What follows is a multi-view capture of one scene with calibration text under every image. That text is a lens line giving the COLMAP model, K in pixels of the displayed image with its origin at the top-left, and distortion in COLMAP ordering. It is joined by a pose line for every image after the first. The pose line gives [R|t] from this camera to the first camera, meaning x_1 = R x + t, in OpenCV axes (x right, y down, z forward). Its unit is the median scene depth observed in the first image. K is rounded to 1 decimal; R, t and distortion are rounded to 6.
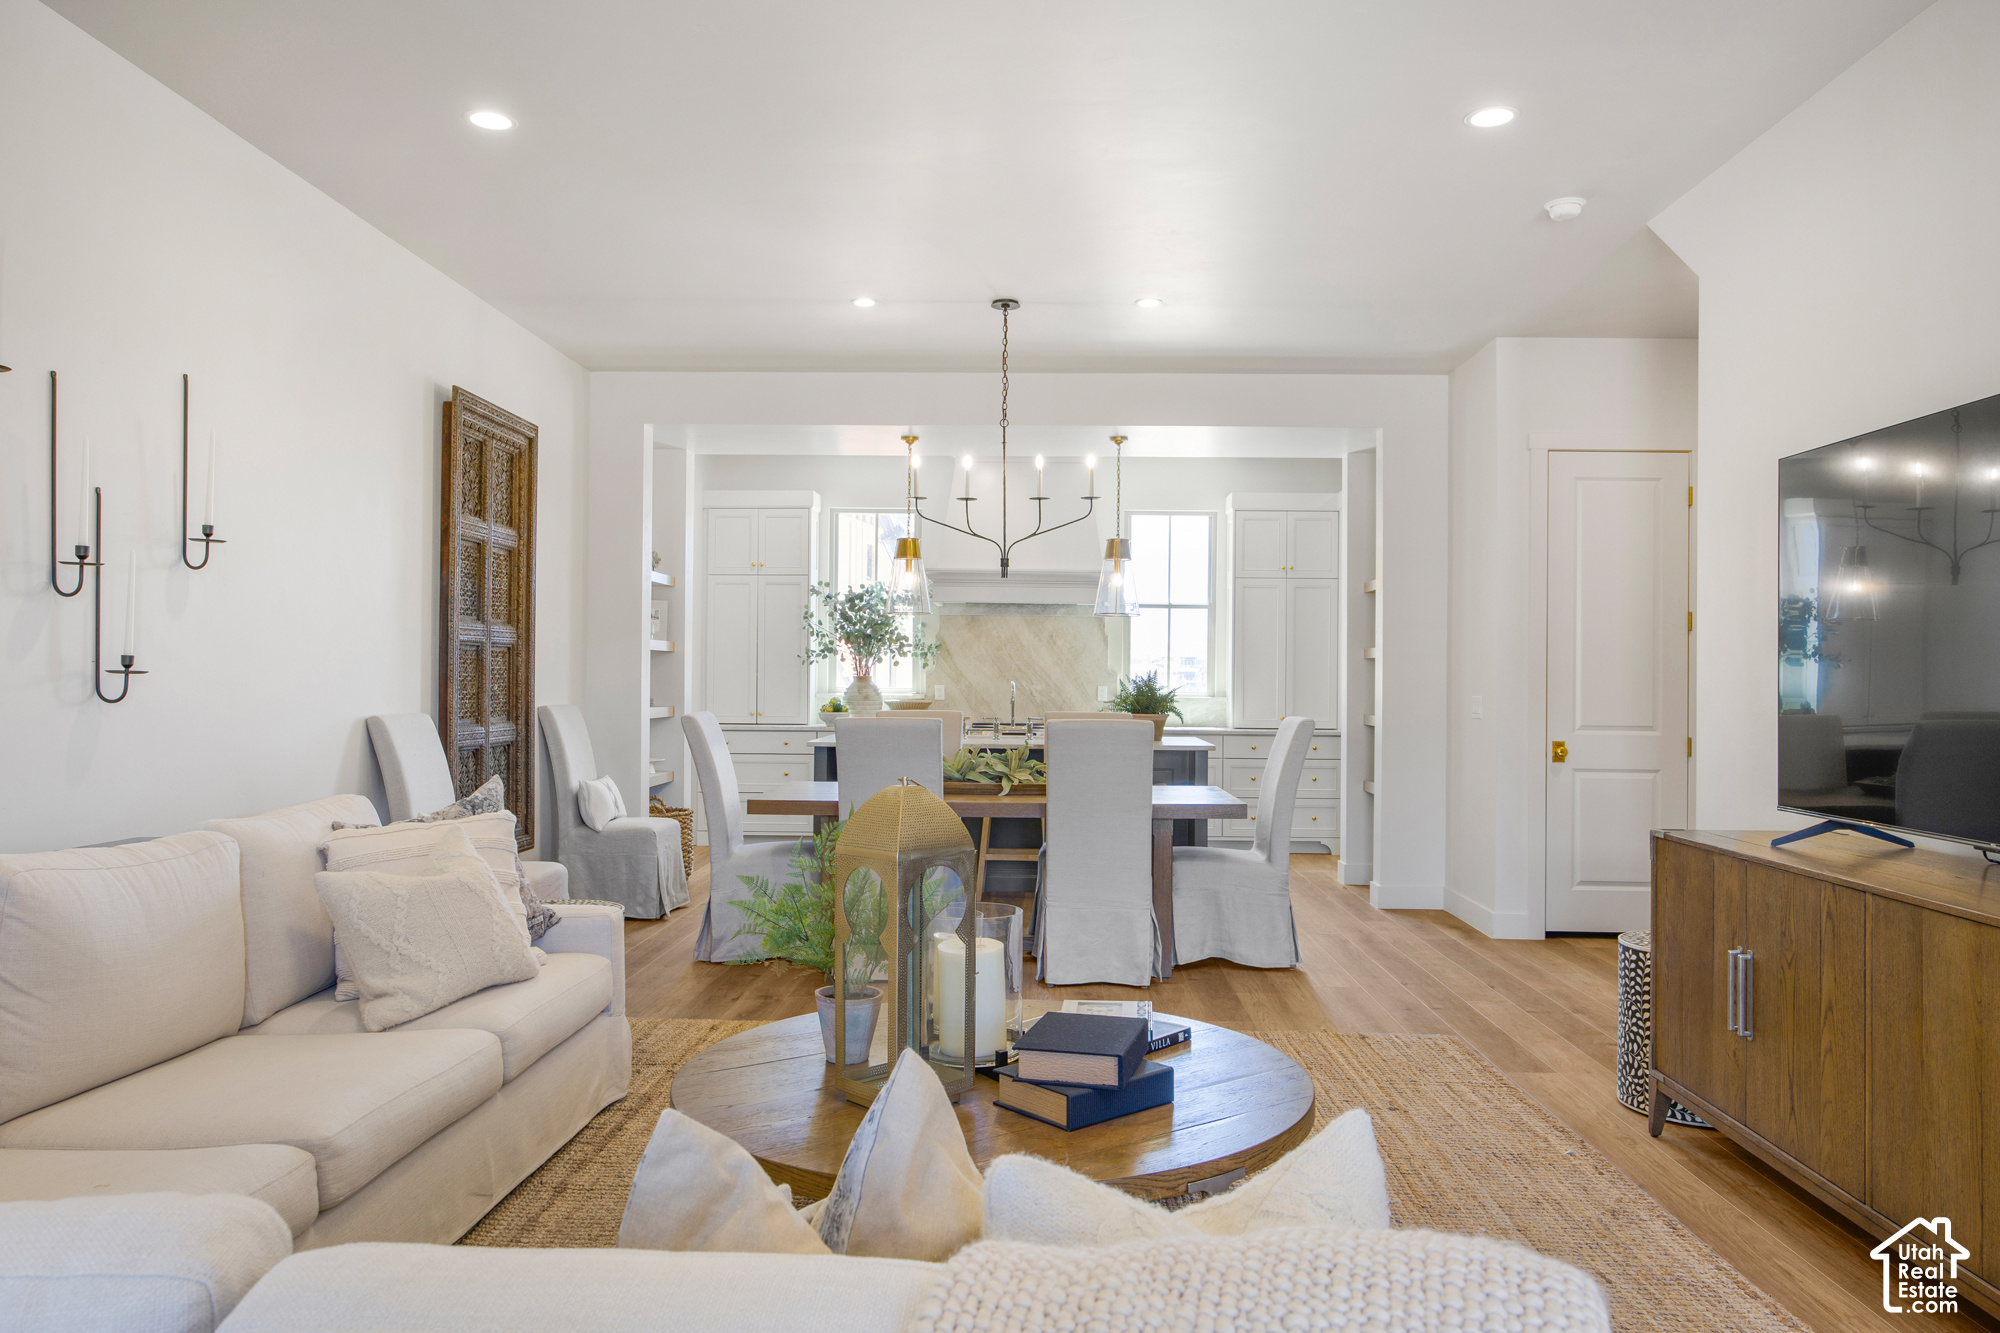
lens RADIAL K [[1384.7, 0, 1003.0], [0, 1384.7, 668.4], [0, 0, 1]] dist [0.001436, 0.000047]
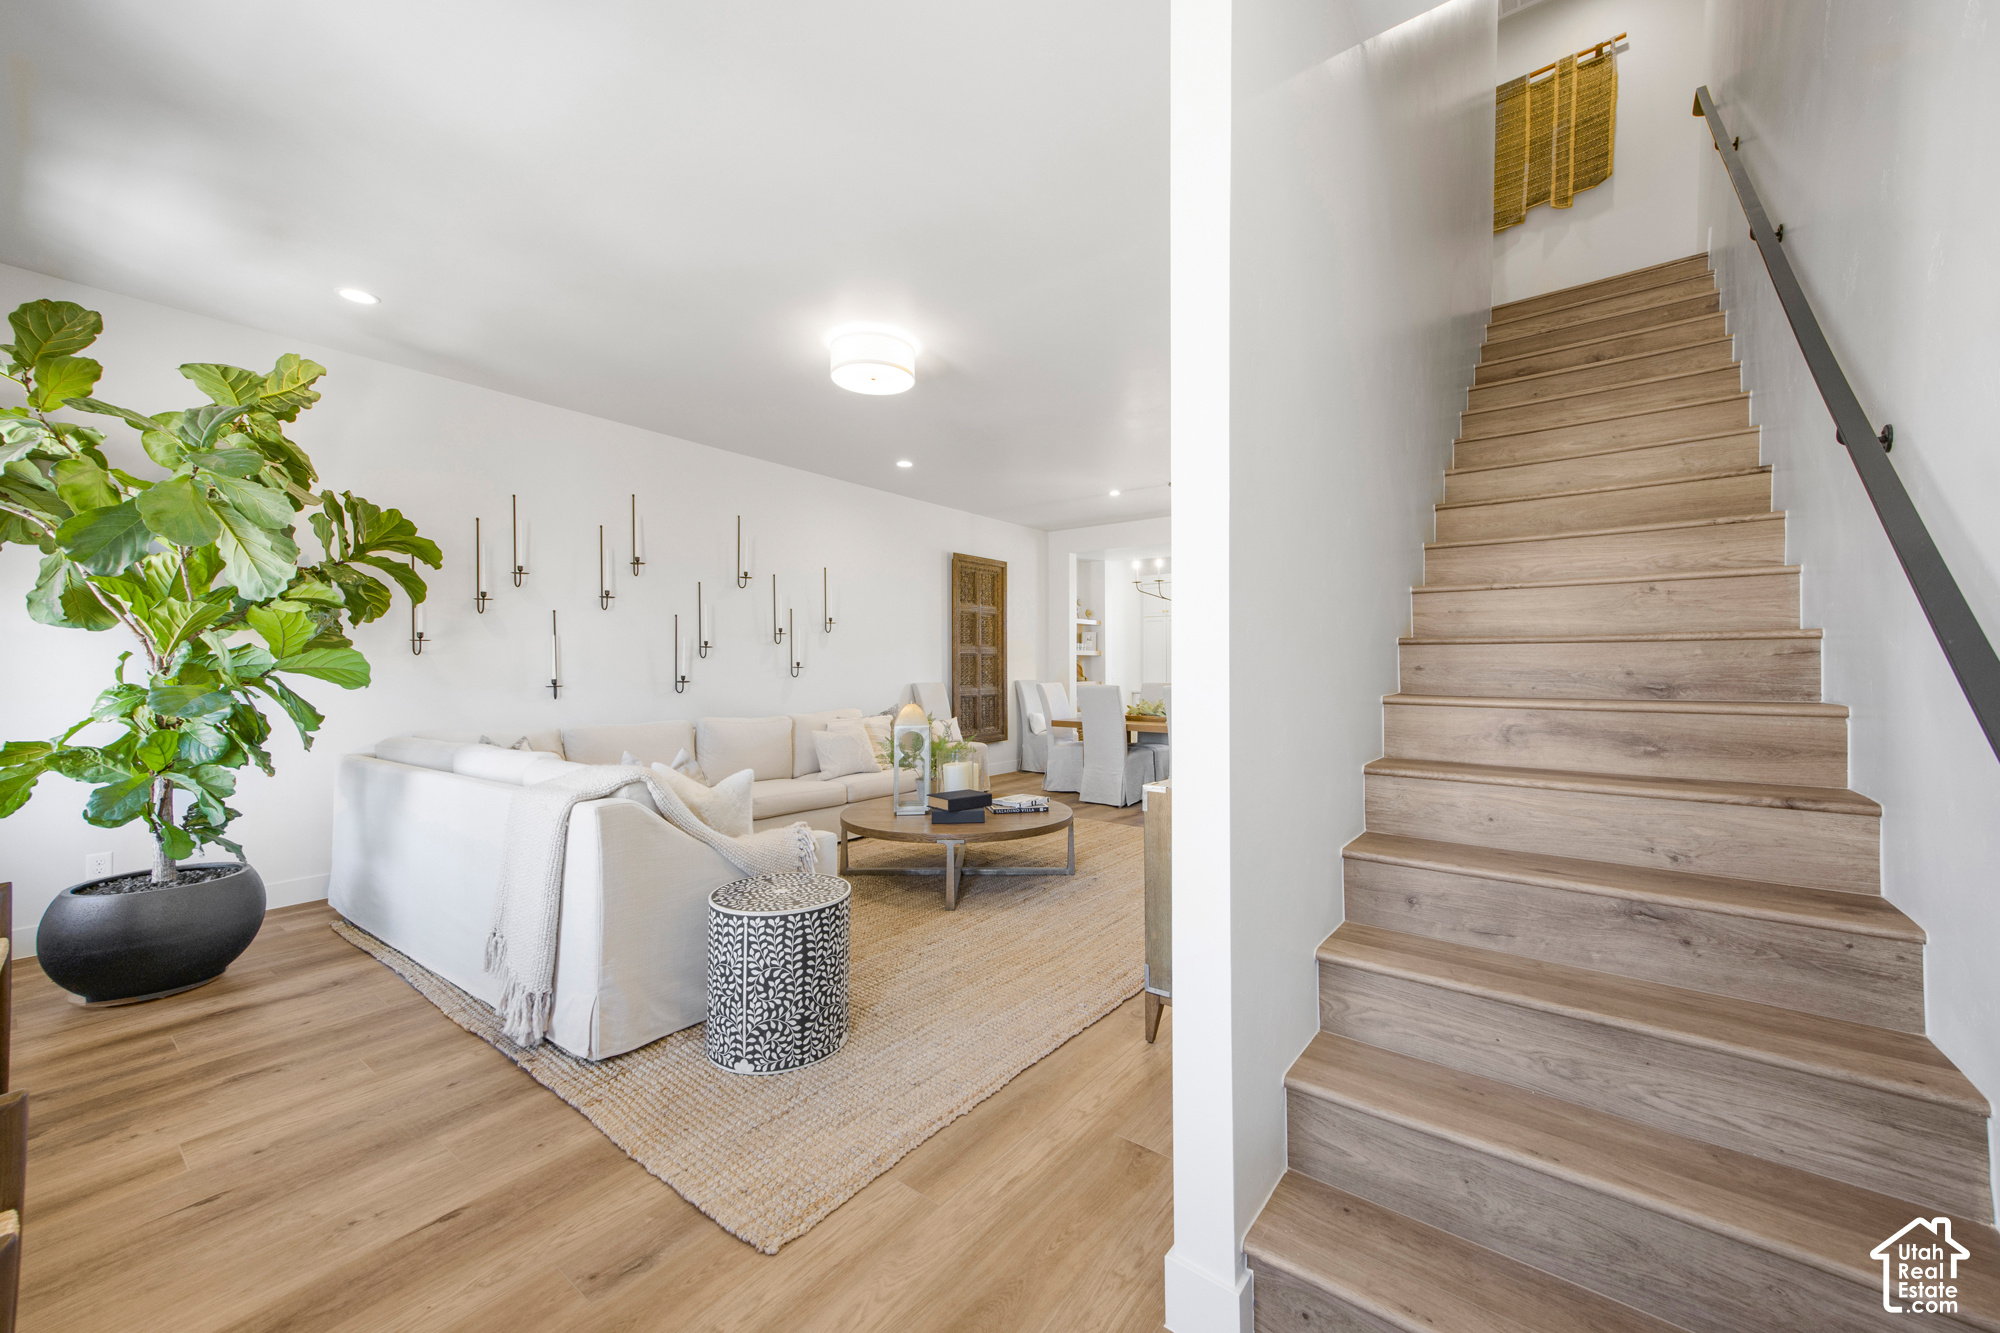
lens RADIAL K [[776.1, 0, 999.9], [0, 776.1, 664.6], [0, 0, 1]] dist [0.000963, 0.000006]
pose [[0.794900, -0.006925, -0.606701, 0.484383], [0.009227, 0.999957, 0.000676, -0.000139], [0.606670, -0.006136, 0.794930, -0.069687]]
